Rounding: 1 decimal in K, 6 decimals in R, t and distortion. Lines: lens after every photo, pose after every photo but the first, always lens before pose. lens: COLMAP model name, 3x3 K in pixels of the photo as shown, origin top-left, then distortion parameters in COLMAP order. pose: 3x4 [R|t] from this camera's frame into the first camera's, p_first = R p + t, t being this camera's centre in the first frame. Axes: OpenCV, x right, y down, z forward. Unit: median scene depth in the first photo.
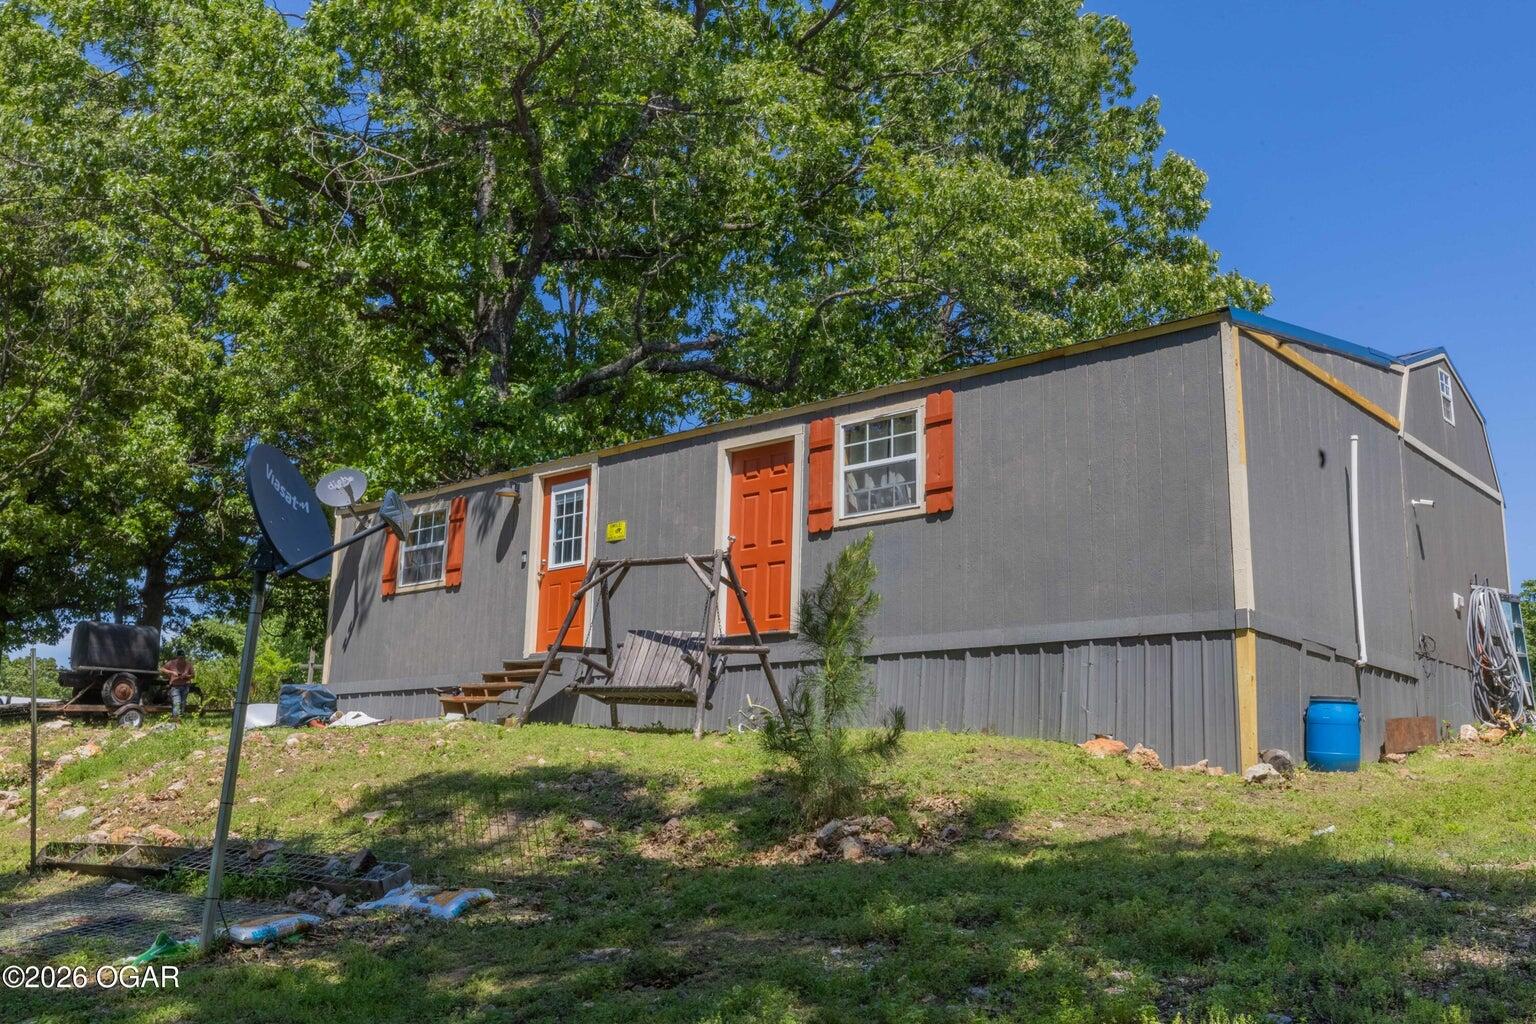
lens RADIAL K [[1429.0, 0, 767.0], [0, 1429.0, 517.8], [0, 0, 1]] dist [0.023458, 0.000000]
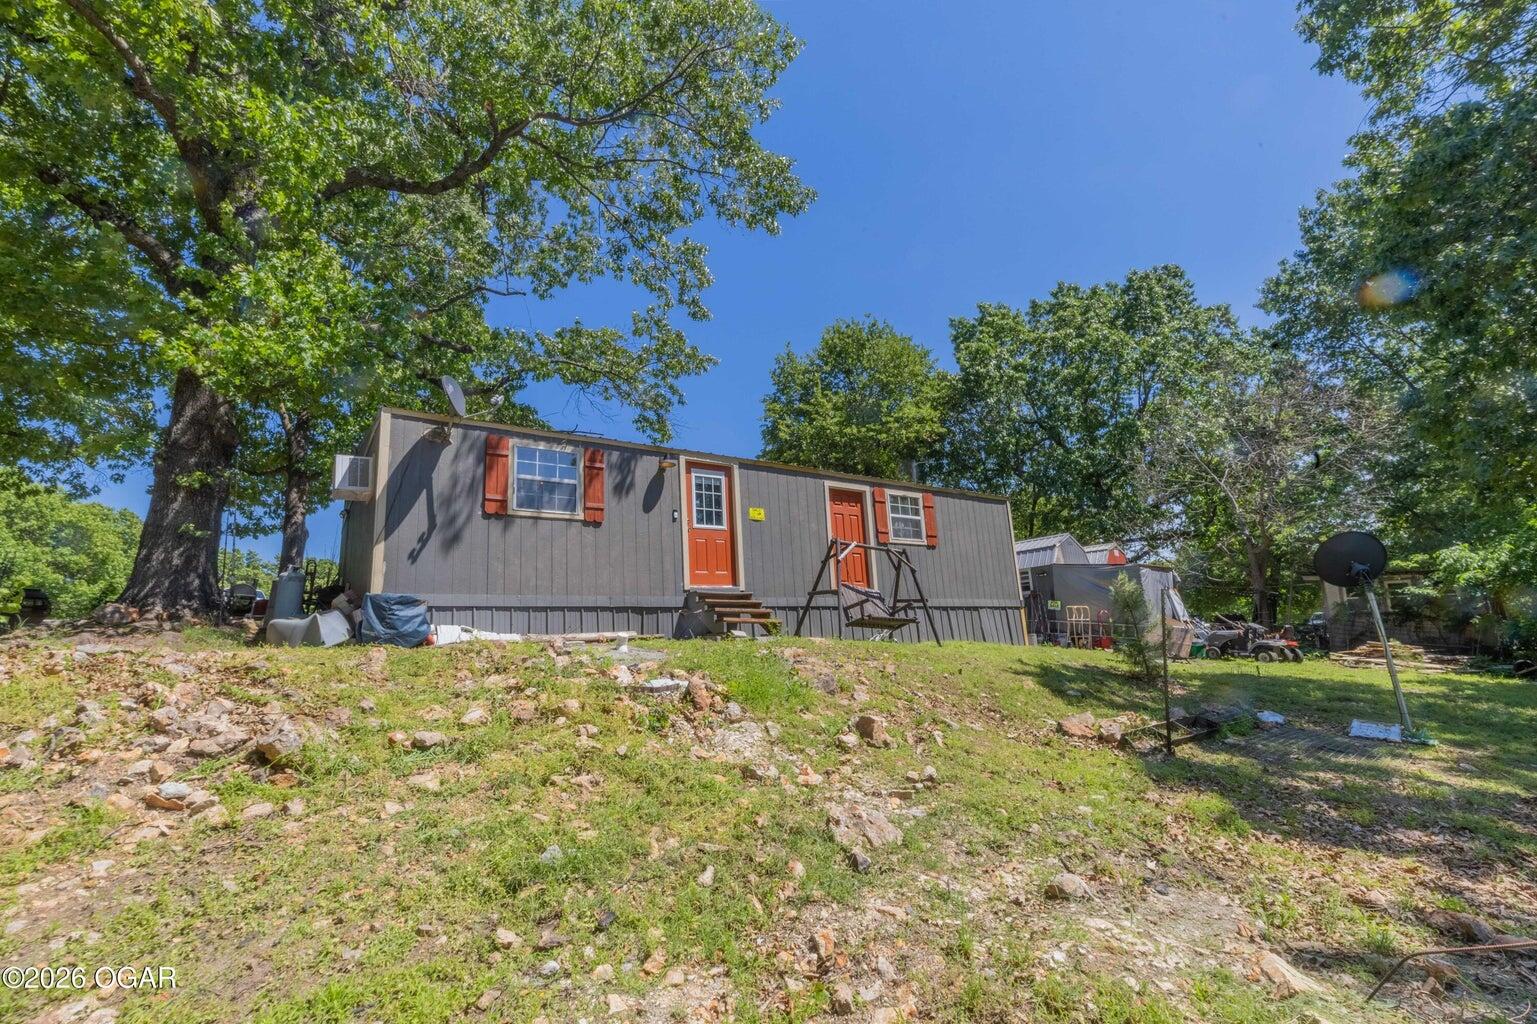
lens RADIAL K [[692.6, 0, 762.0], [0, 692.6, 514.7], [0, 0, 1]] dist [0.004979, 0.001146]
pose [[0.228939, 0.199951, 0.952684, -0.781263], [-0.113977, 0.977451, -0.177759, 0.136328], [-0.966745, -0.067888, 0.246567, 0.775120]]
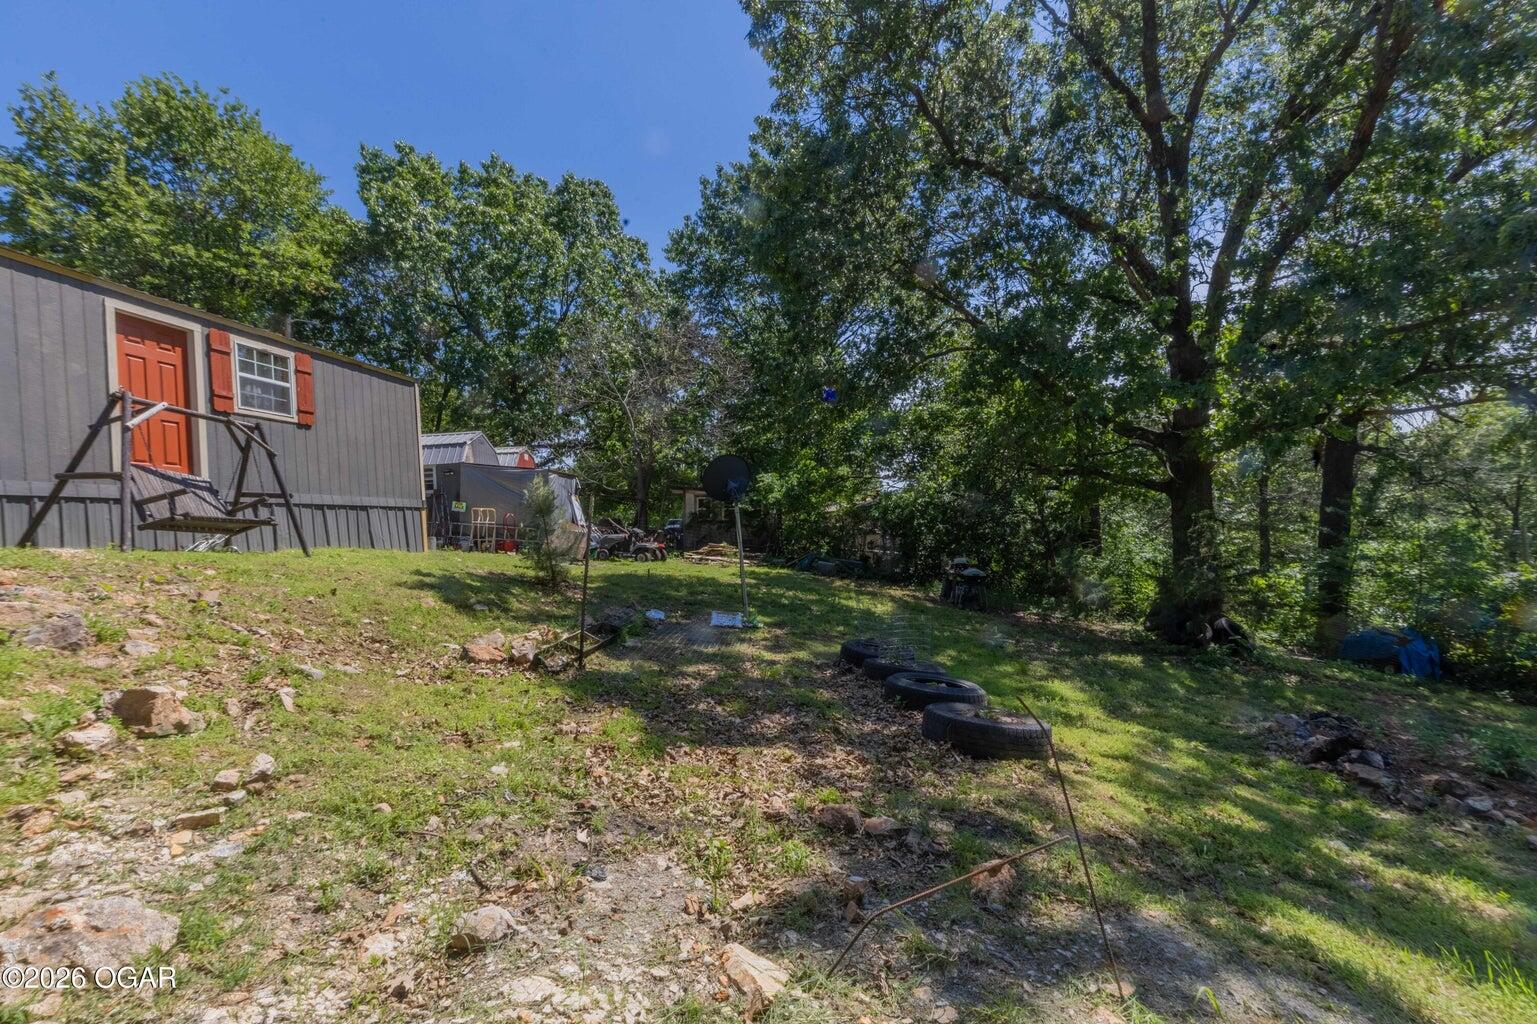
lens RADIAL K [[692.6, 0, 790.7], [0, 692.6, 518.2], [0, 0, 1]] dist [0.004979, 0.001146]
pose [[-0.578786, 0.053781, 0.813704, -0.697445], [-0.072714, 0.990445, -0.117183, 0.127612], [-0.812231, -0.126991, -0.569345, 0.770571]]
